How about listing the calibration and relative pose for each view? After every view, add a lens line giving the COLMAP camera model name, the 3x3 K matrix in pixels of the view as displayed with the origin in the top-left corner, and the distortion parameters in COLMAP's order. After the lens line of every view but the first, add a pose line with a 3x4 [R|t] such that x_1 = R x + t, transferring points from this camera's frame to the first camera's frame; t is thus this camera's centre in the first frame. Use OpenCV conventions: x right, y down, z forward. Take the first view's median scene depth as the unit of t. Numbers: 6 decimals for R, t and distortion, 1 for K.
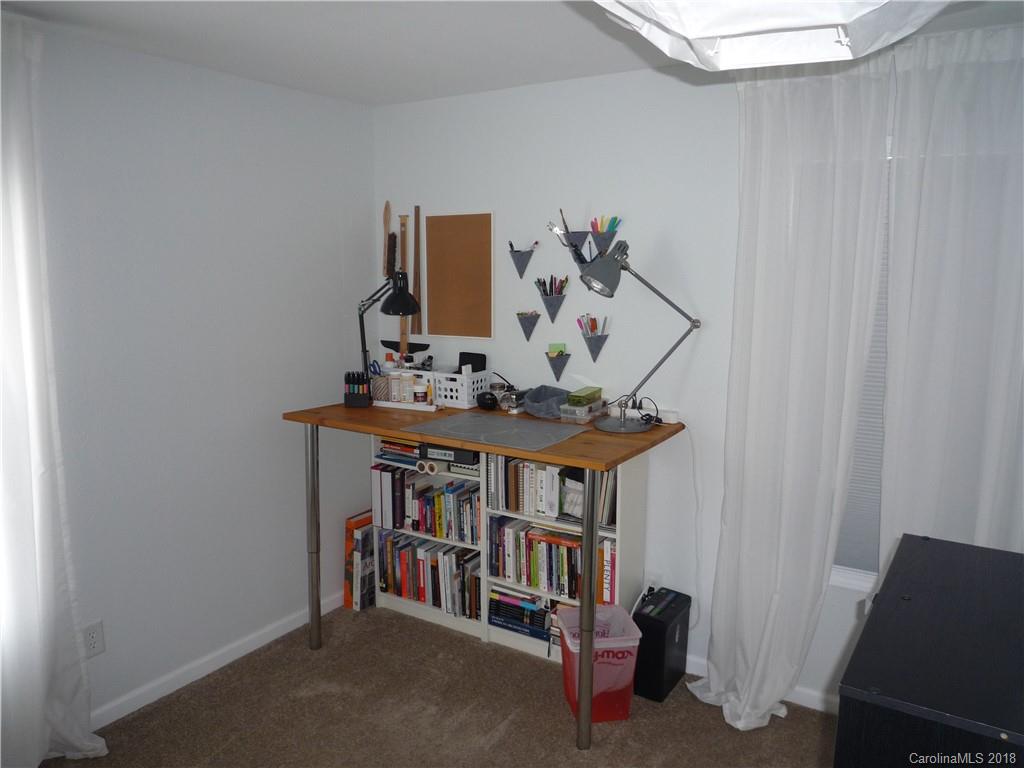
lens RADIAL K [[767.2, 0, 516.5], [0, 767.2, 385.6], [0, 0, 1]] dist [0.016323, -0.065299]
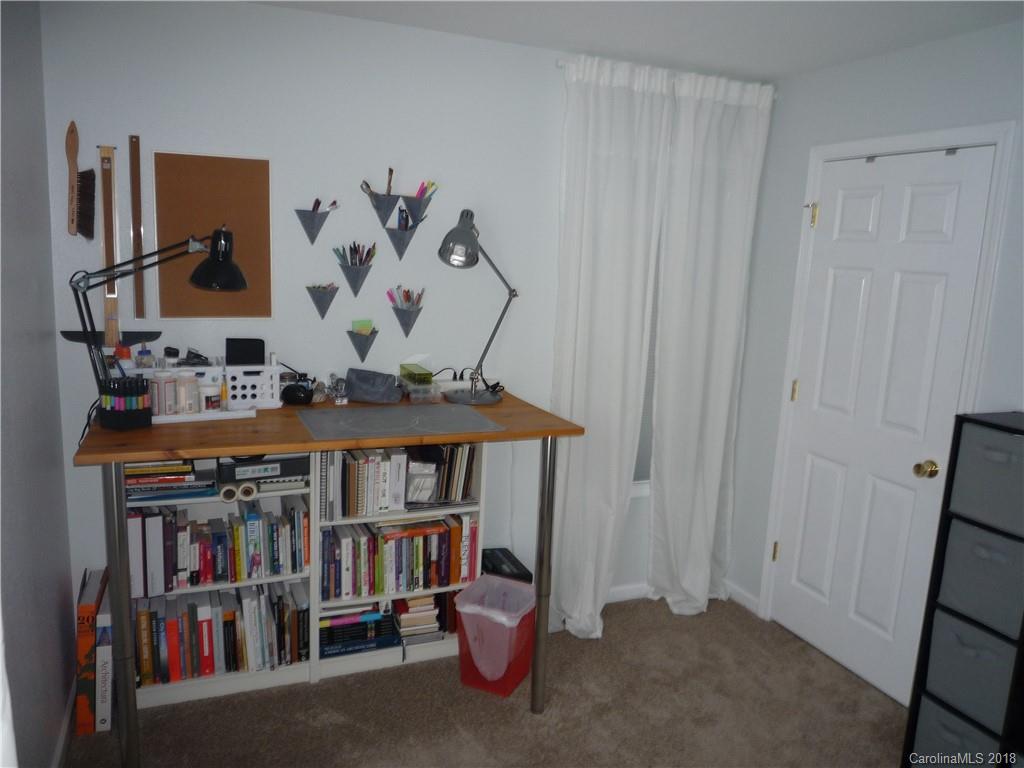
lens RADIAL K [[767.2, 0, 516.5], [0, 767.2, 385.6], [0, 0, 1]] dist [0.016323, -0.065299]
pose [[0.567314, -0.121252, 0.814526, -0.565823], [0.088717, 0.992343, 0.085931, -0.038705], [-0.818709, 0.023512, 0.573727, 0.340618]]
